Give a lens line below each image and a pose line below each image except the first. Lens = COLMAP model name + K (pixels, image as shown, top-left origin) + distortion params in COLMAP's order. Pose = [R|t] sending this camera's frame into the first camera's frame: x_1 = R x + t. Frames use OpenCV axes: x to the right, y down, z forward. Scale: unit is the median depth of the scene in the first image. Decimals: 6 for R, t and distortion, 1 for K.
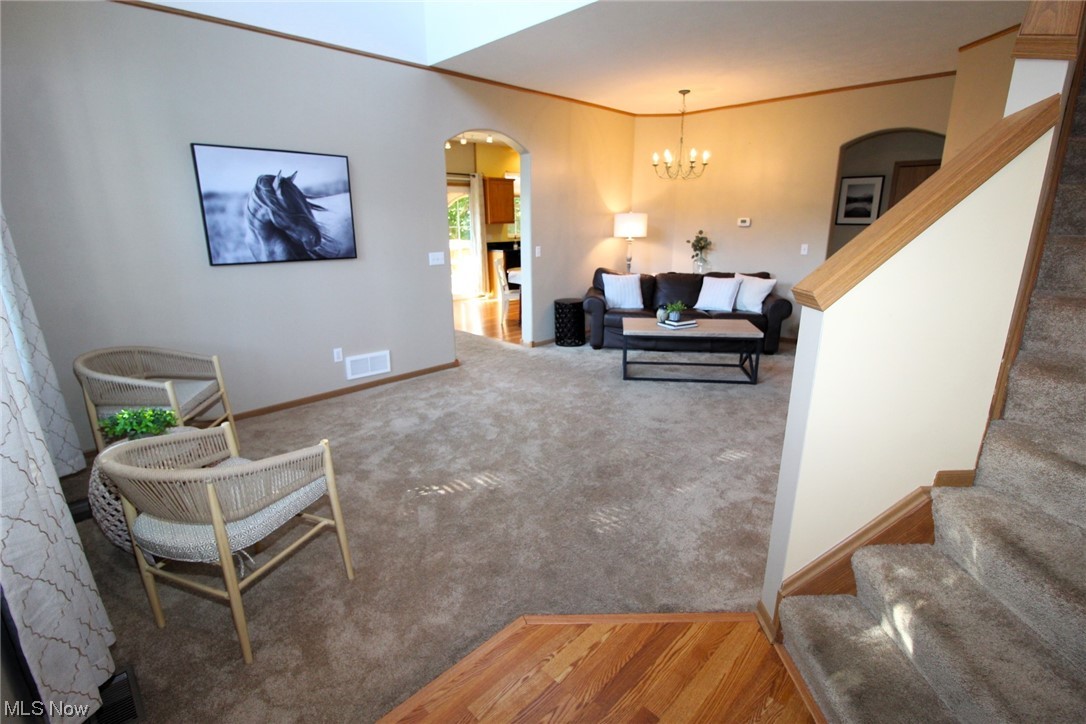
lens RADIAL K [[501.9, 0, 543.8], [0, 501.9, 361.1], [0, 0, 1]] dist [-0.009041, -0.006729]
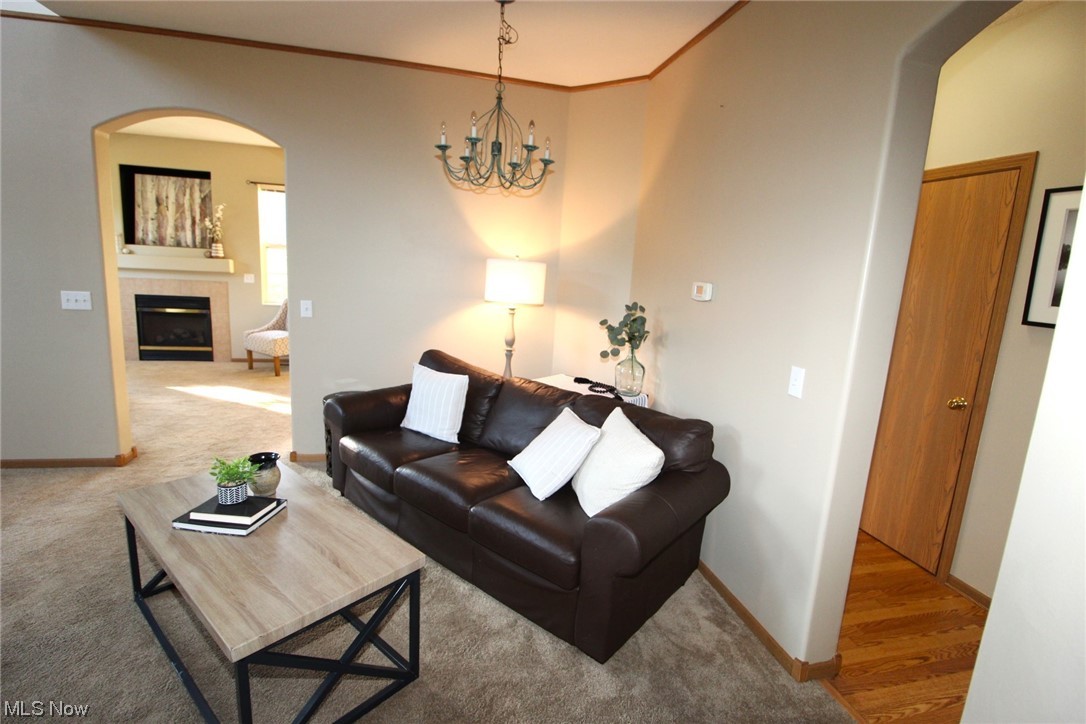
lens RADIAL K [[501.9, 0, 544.8], [0, 501.9, 357.8], [0, 0, 1]] dist [-0.009041, -0.006729]
pose [[0.848166, 0.151019, -0.507748, 0.808911], [-0.207420, 0.976648, -0.056001, -0.274464], [0.487433, 0.152815, 0.859684, 0.928414]]
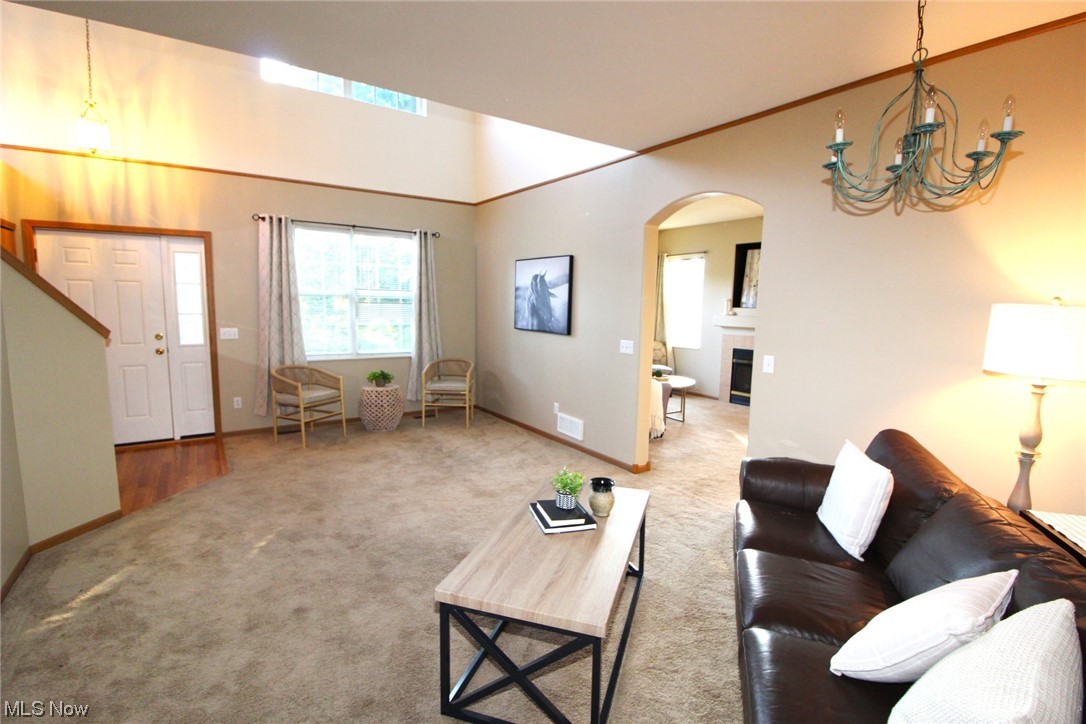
lens RADIAL K [[501.9, 0, 547.5], [0, 501.9, 360.2], [0, 0, 1]] dist [-0.009041, -0.006729]
pose [[-0.177816, 0.116838, -0.977103, 0.896424], [-0.285748, 0.944014, 0.164882, -0.361202], [0.941663, 0.308524, -0.134475, 1.227734]]
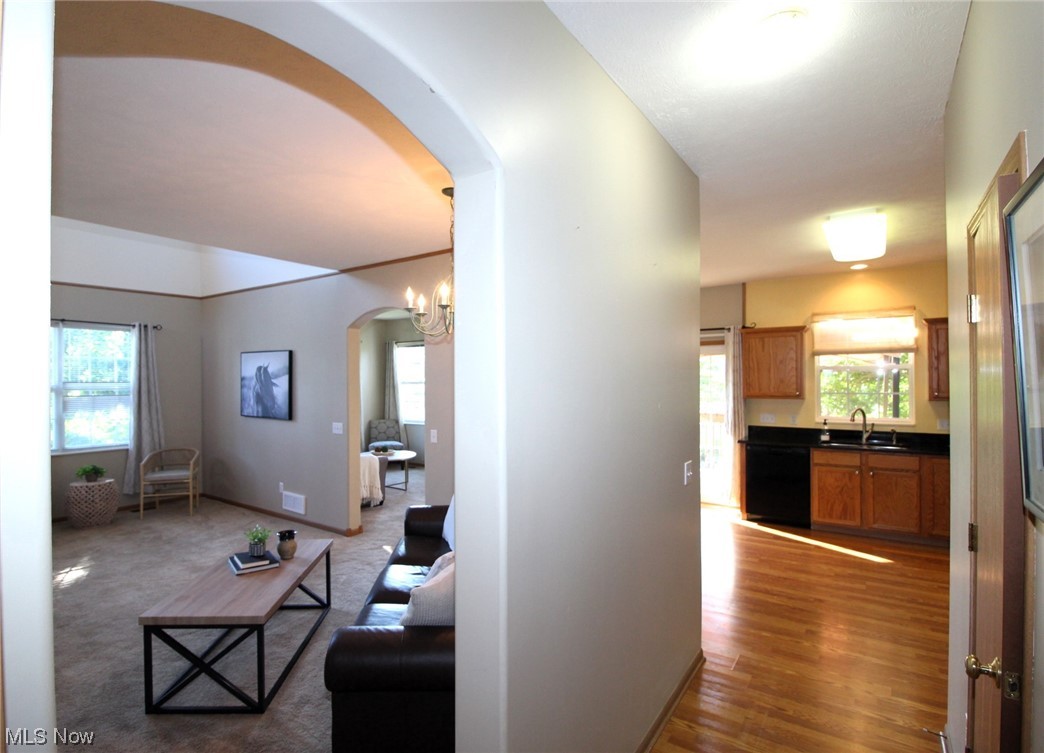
lens RADIAL K [[520.5, 0, 487.2], [0, 520.5, 376.6], [0, 0, 1]] dist [-0.011498, -0.008578]
pose [[0.156479, 0.002720, -0.987677, 1.195884], [-0.265520, 0.963299, -0.039414, -0.439907], [0.951322, 0.268415, 0.151459, 1.369597]]
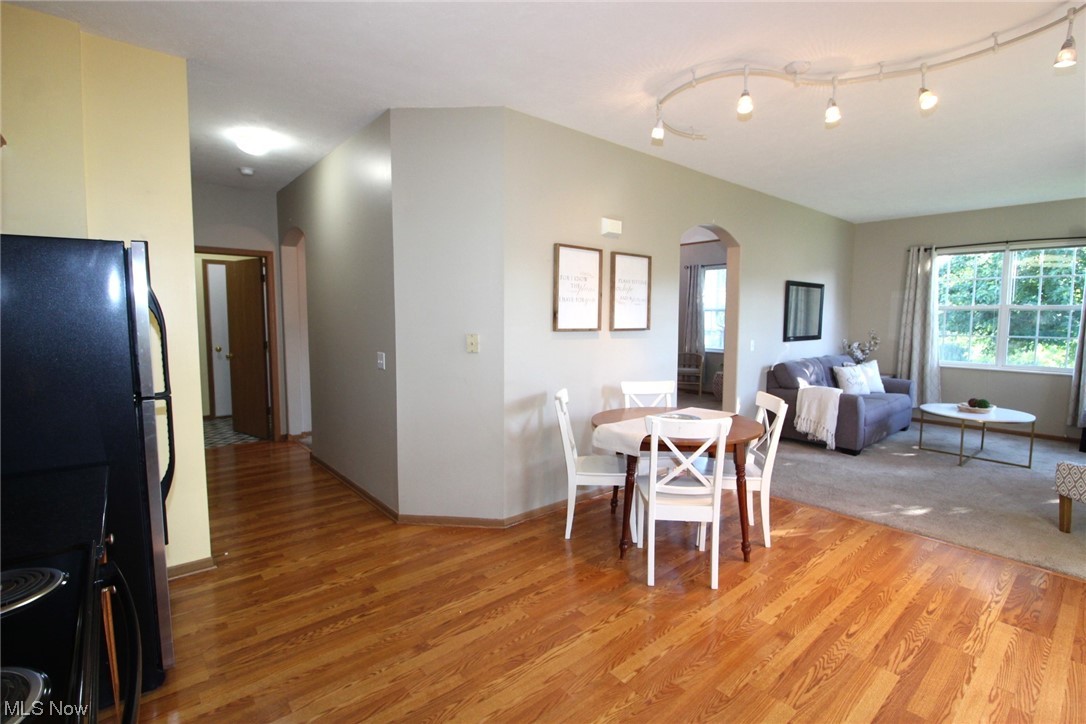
lens RADIAL K [[502.2, 0, 544.1], [0, 502.2, 357.3], [0, 0, 1]] dist [-0.010164, -0.007371]
pose [[-0.996701, -0.001345, 0.081150, 0.153462], [0.027477, 0.935226, 0.352984, -0.740282], [-0.076368, 0.354049, -0.932104, 2.623100]]
